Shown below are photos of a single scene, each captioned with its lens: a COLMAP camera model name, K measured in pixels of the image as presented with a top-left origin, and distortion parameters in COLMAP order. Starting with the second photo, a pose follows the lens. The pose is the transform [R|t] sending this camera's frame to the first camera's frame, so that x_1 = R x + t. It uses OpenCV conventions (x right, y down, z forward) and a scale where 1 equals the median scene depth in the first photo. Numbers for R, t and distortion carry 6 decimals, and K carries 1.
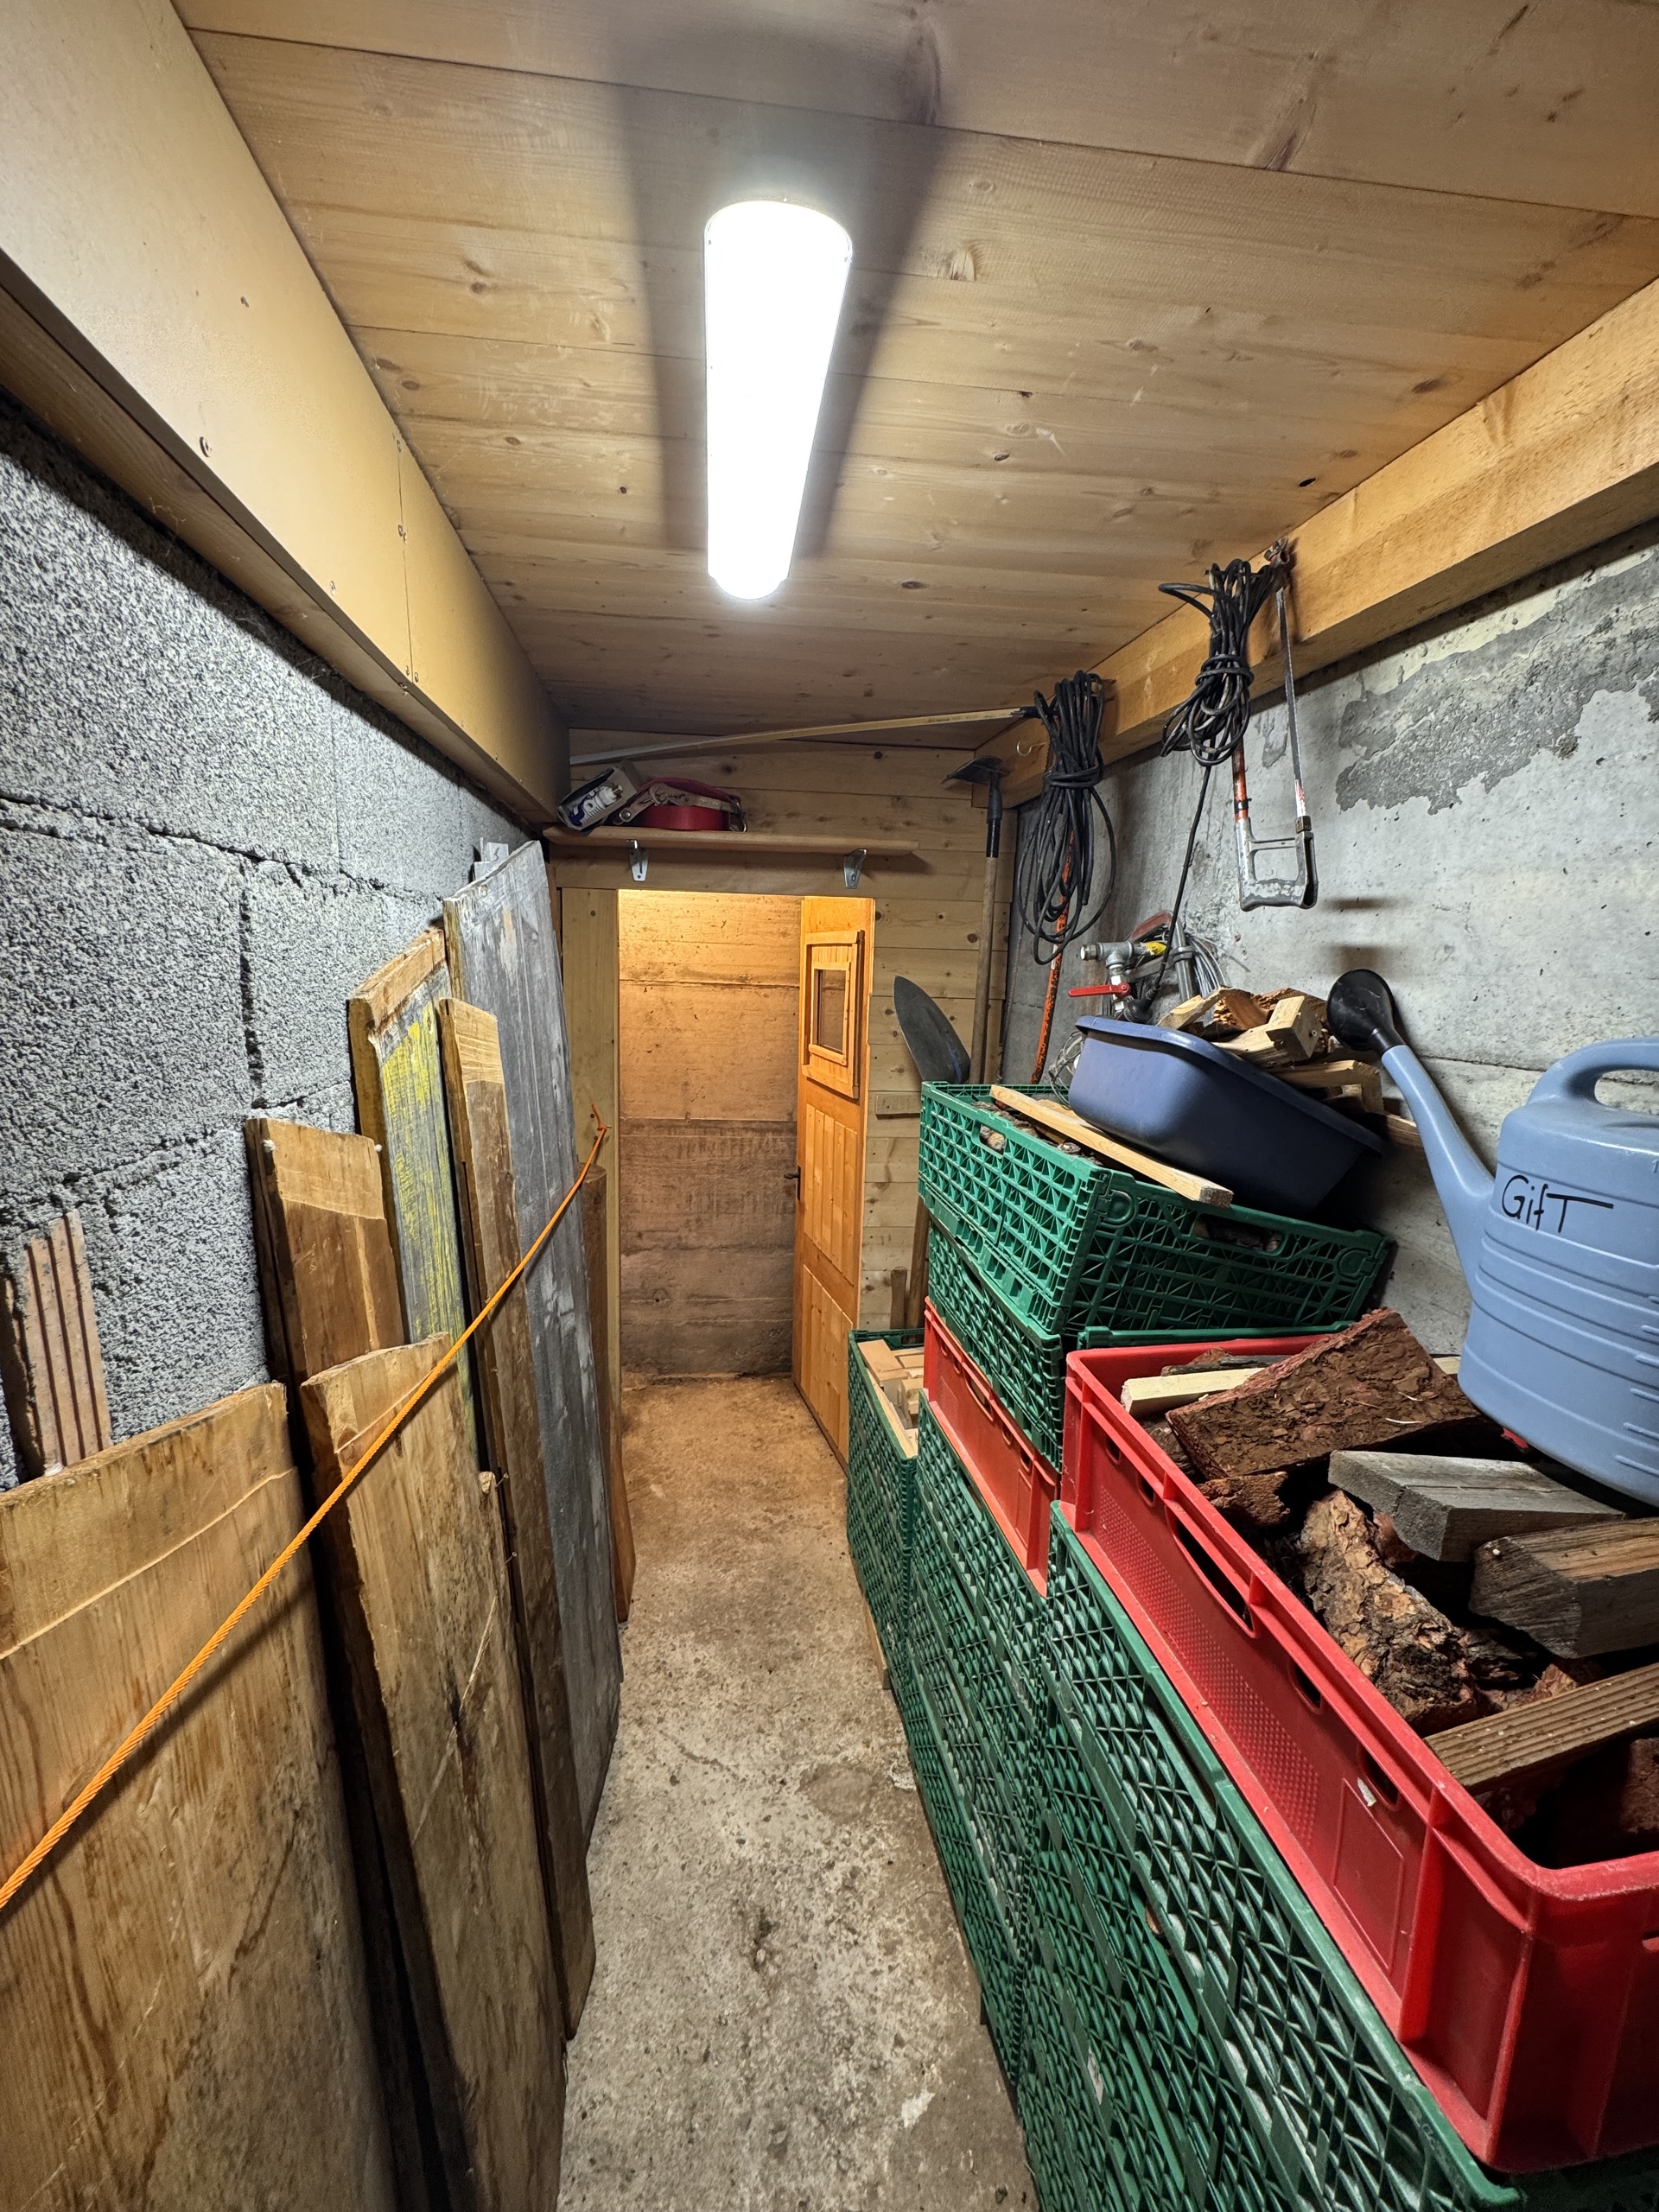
lens RADIAL K [[876.6, 0, 829.6], [0, 876.6, 1118.3], [0, 0, 1]] dist [-0.003810, 0.000296]
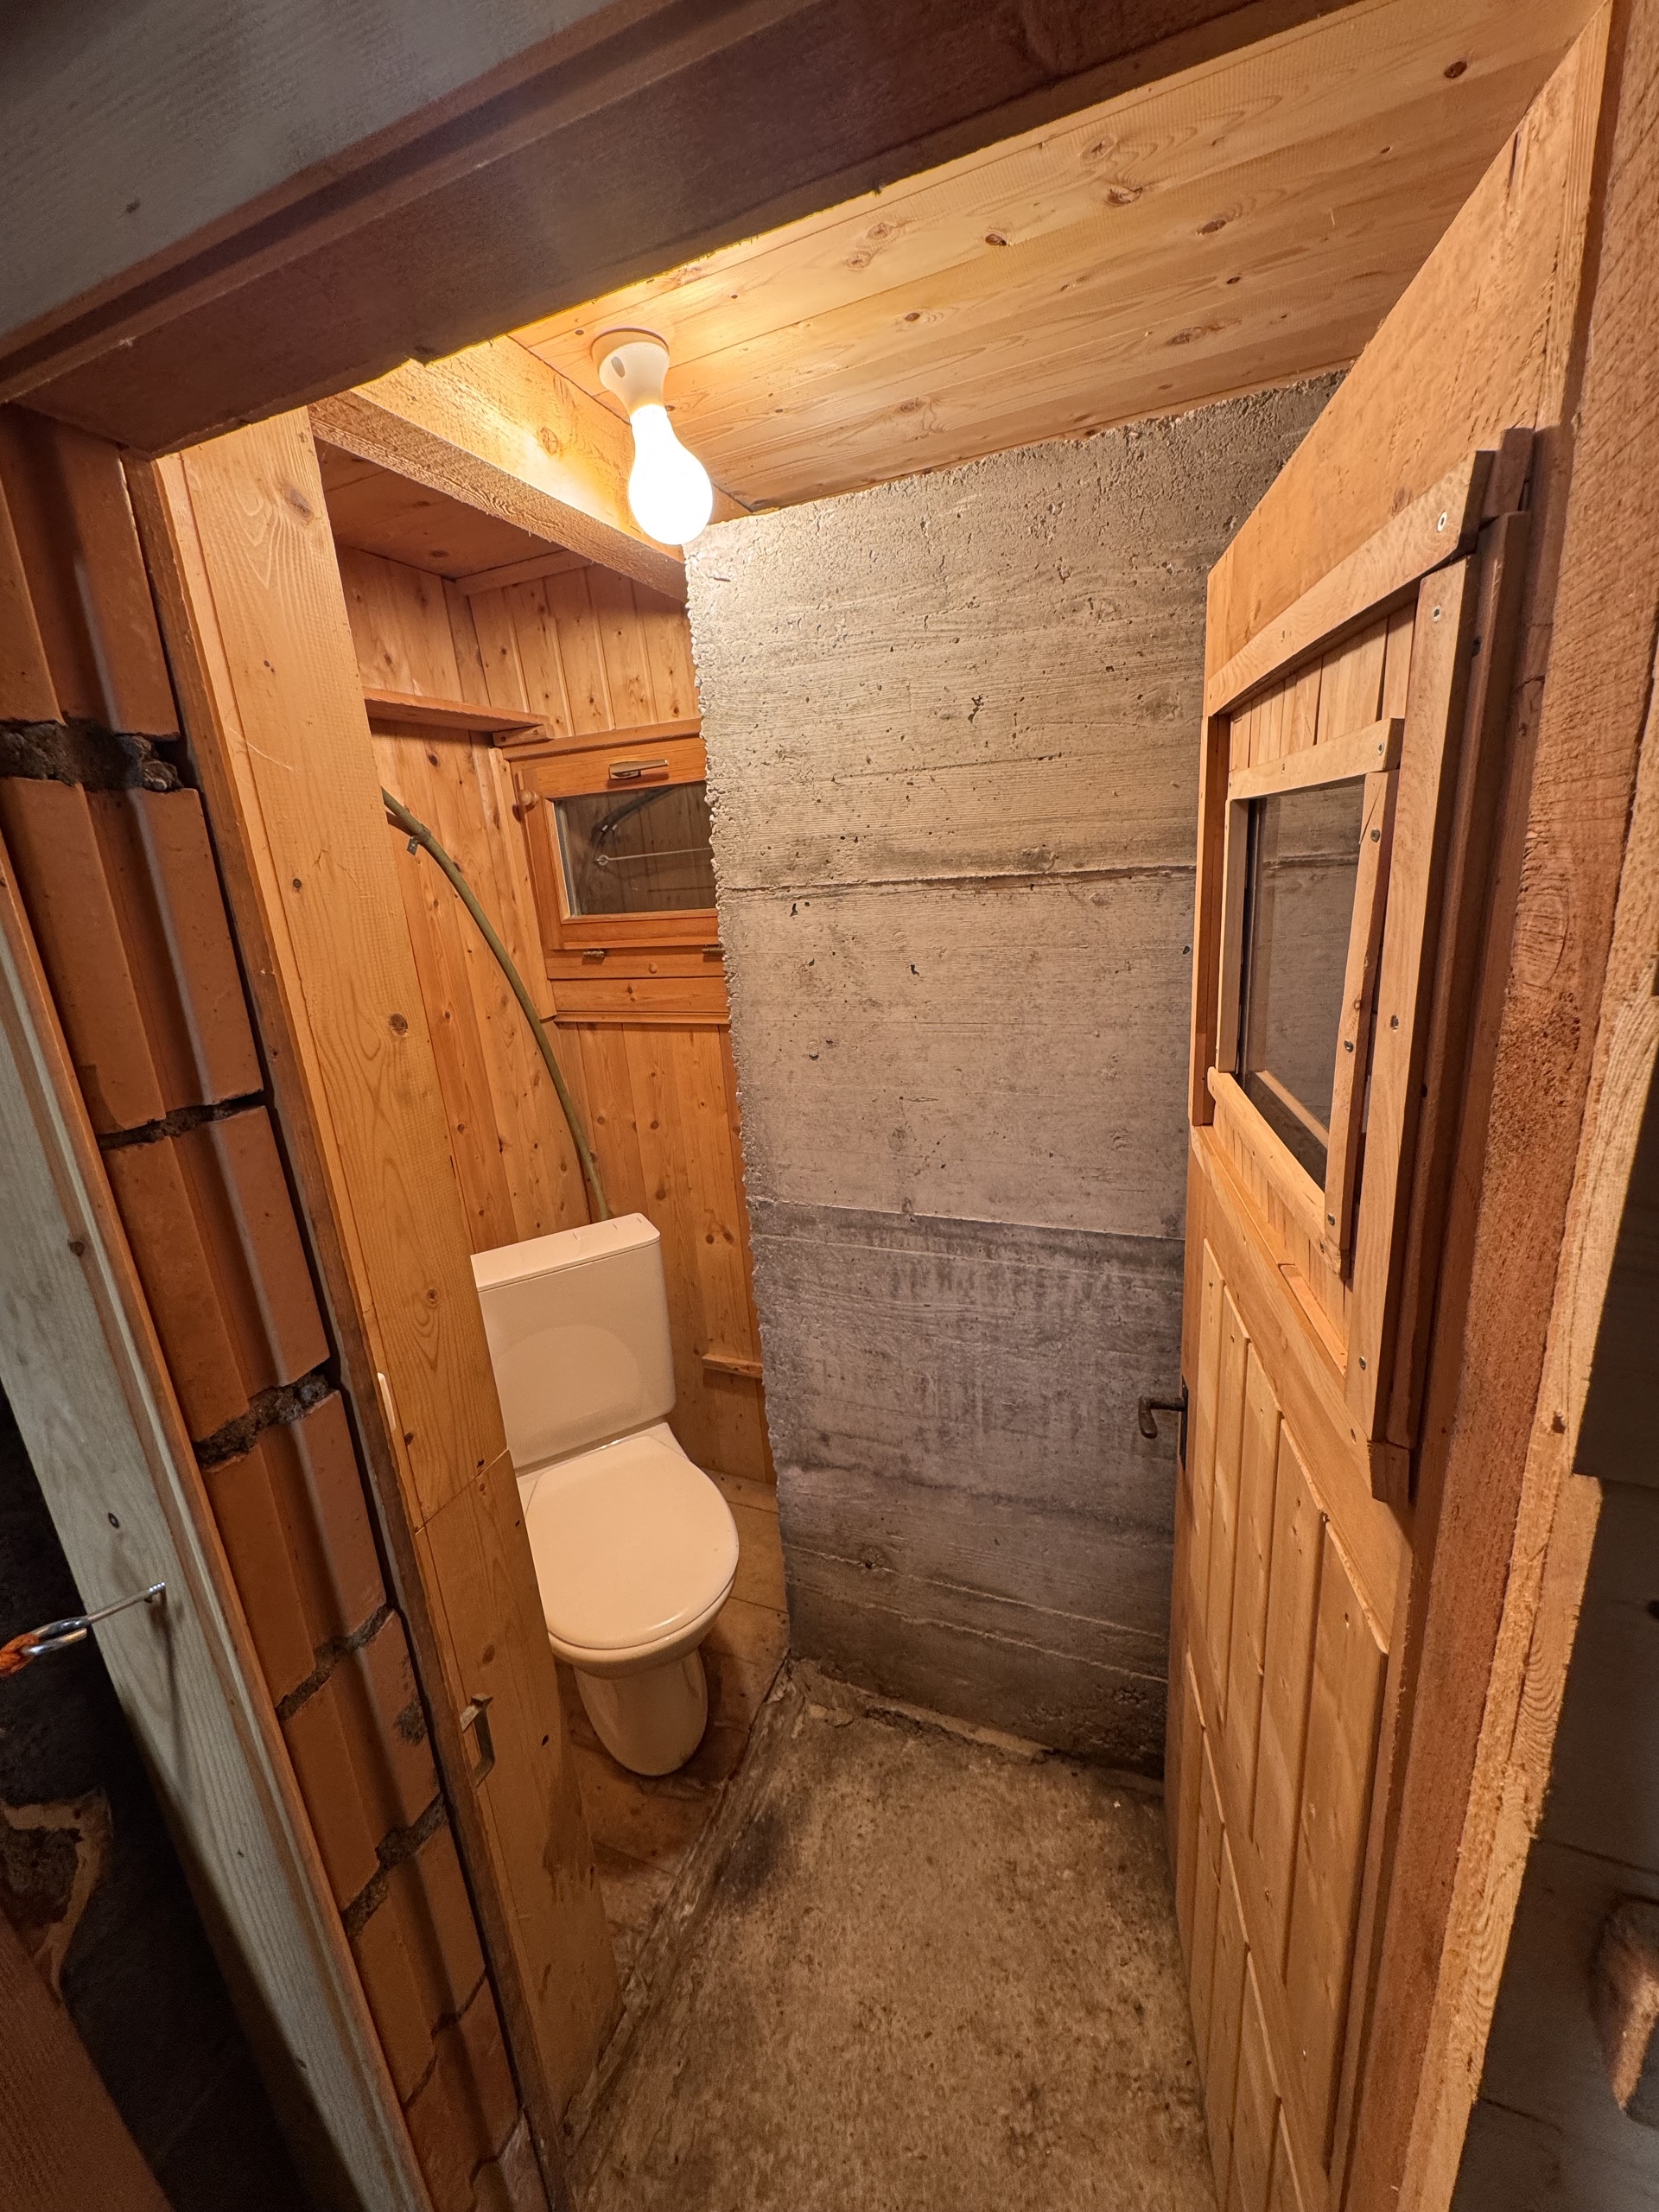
lens RADIAL K [[876.6, 0, 830.7], [0, 876.6, 1108.0], [0, 0, 1]] dist [-0.003810, 0.000296]
pose [[0.868696, 0.045414, -0.493260, 0.010568], [0.008182, 0.994337, 0.105958, -0.094258], [0.495278, -0.096081, 0.863405, 0.625110]]
